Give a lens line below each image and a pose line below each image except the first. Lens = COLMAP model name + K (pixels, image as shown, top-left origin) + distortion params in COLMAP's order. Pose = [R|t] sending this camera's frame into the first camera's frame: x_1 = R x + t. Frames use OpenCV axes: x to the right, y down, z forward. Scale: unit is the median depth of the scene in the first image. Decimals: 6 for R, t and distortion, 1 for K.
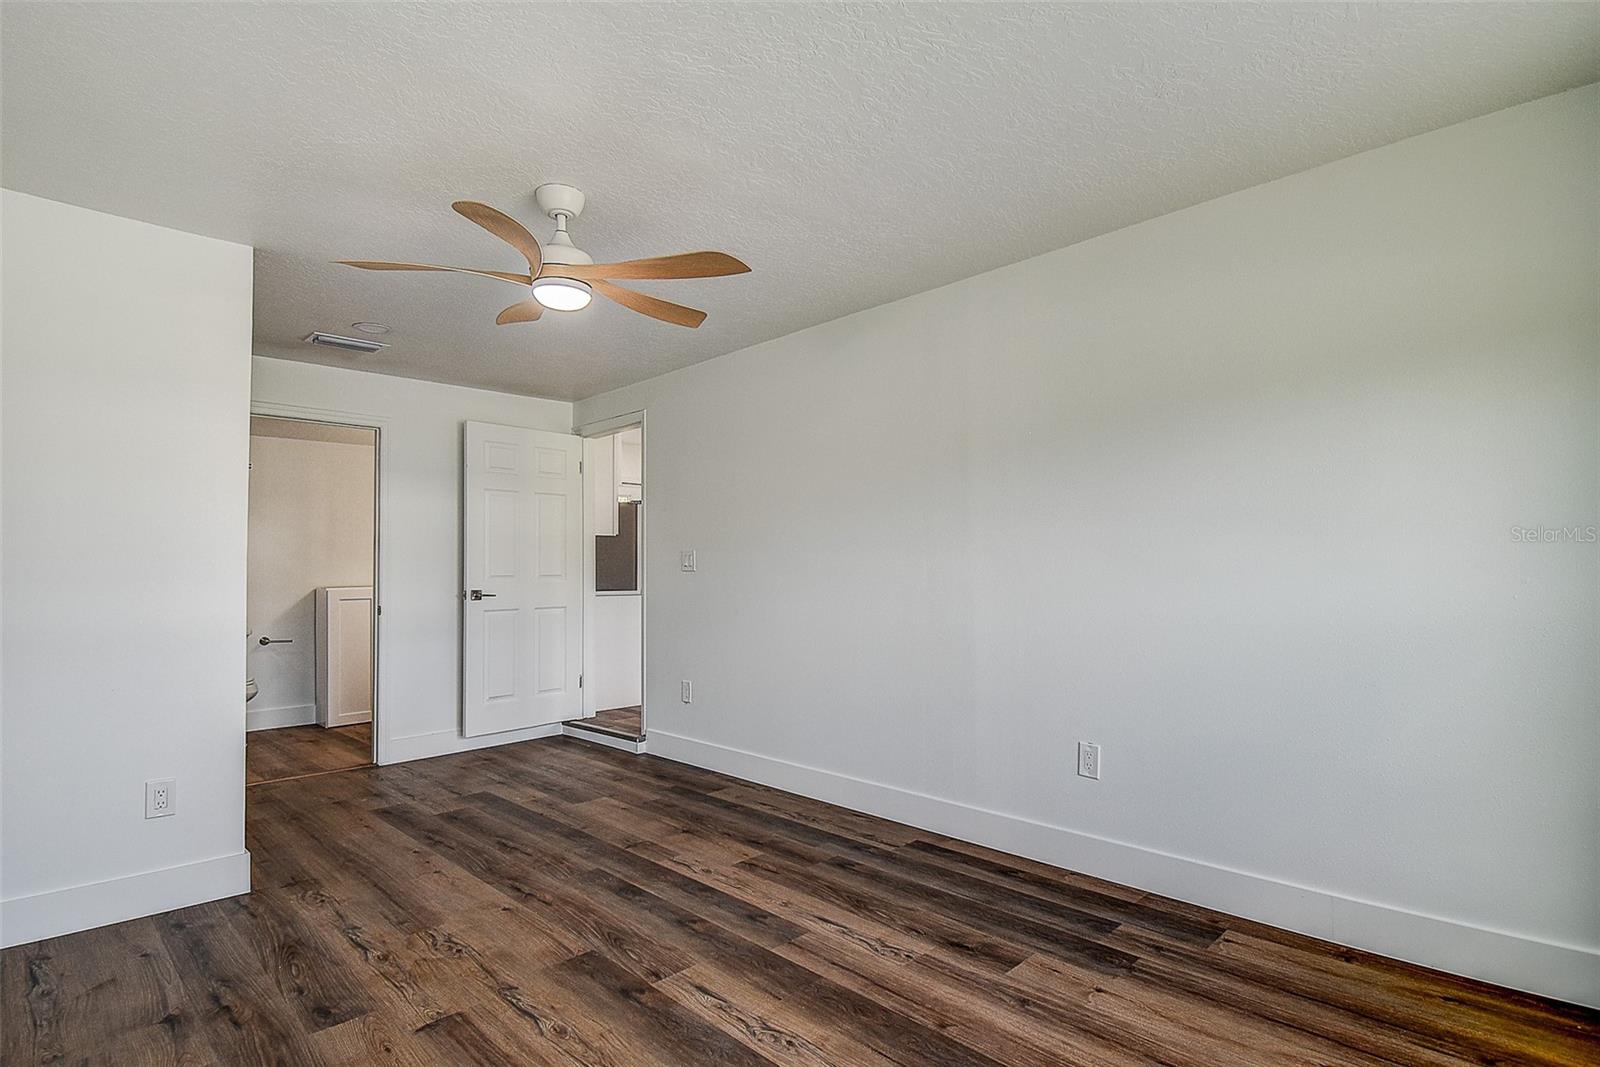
lens RADIAL K [[810.1, 0, 807.5], [0, 810.1, 538.7], [0, 0, 1]] dist [0.021325, -0.014325]
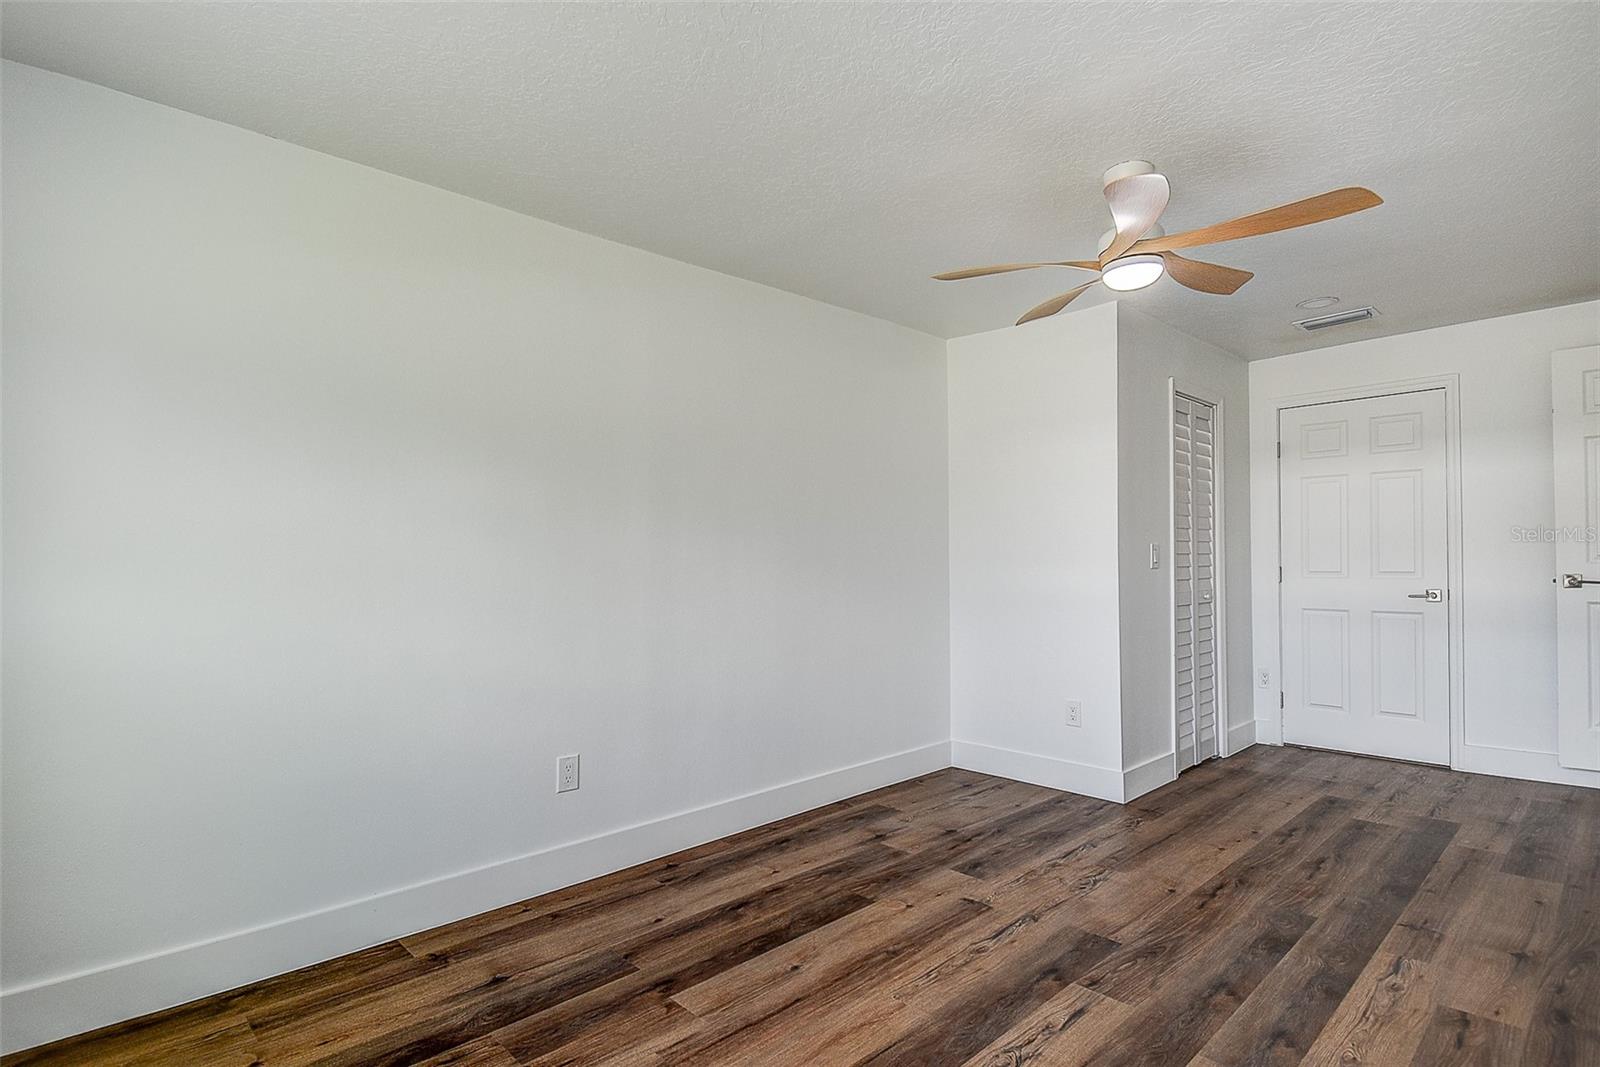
lens RADIAL K [[810.1, 0, 828.3], [0, 810.1, 564.8], [0, 0, 1]] dist [0.021325, -0.014325]
pose [[-0.005291, 0.013647, -0.999893, 0.601806], [0.050897, 0.998615, 0.013360, 0.018921], [0.998690, -0.050821, -0.005979, 0.578548]]
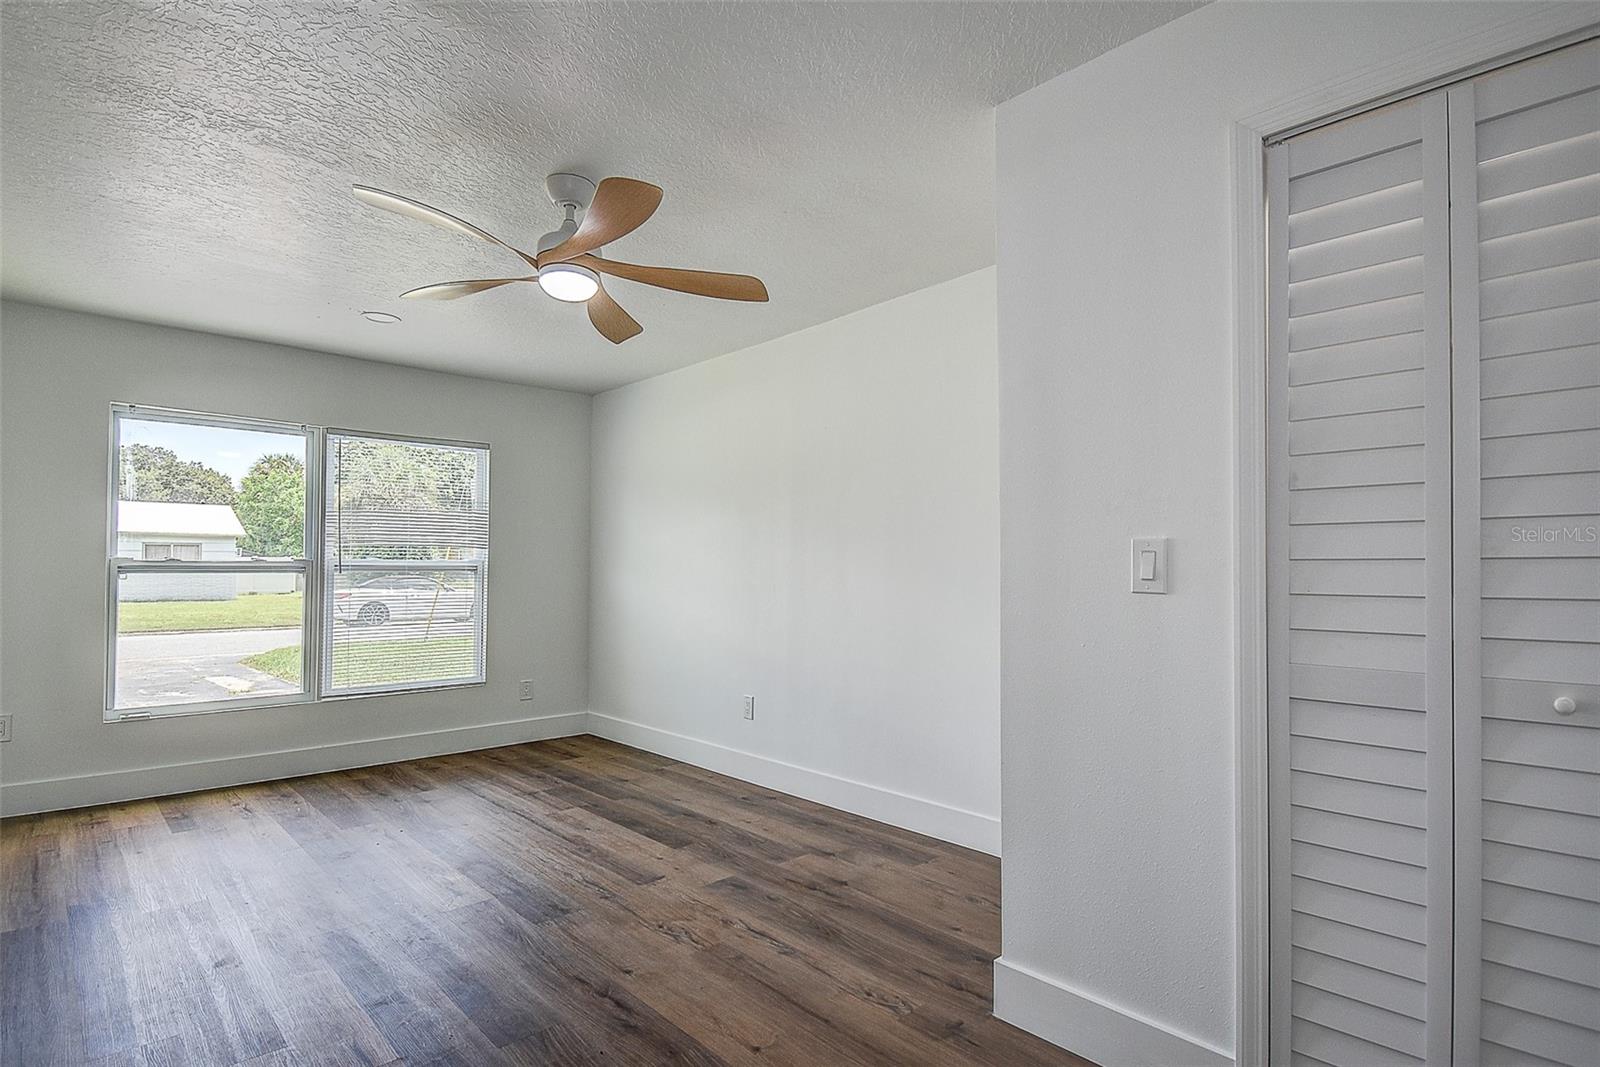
lens RADIAL K [[810.1, 0, 808.2], [0, 810.1, 534.7], [0, 0, 1]] dist [0.021325, -0.014325]
pose [[-0.999686, 0.007801, 0.023801, -0.553733], [0.005900, 0.996865, -0.078899, 0.072590], [-0.024341, -0.078734, -0.996598, 1.783426]]
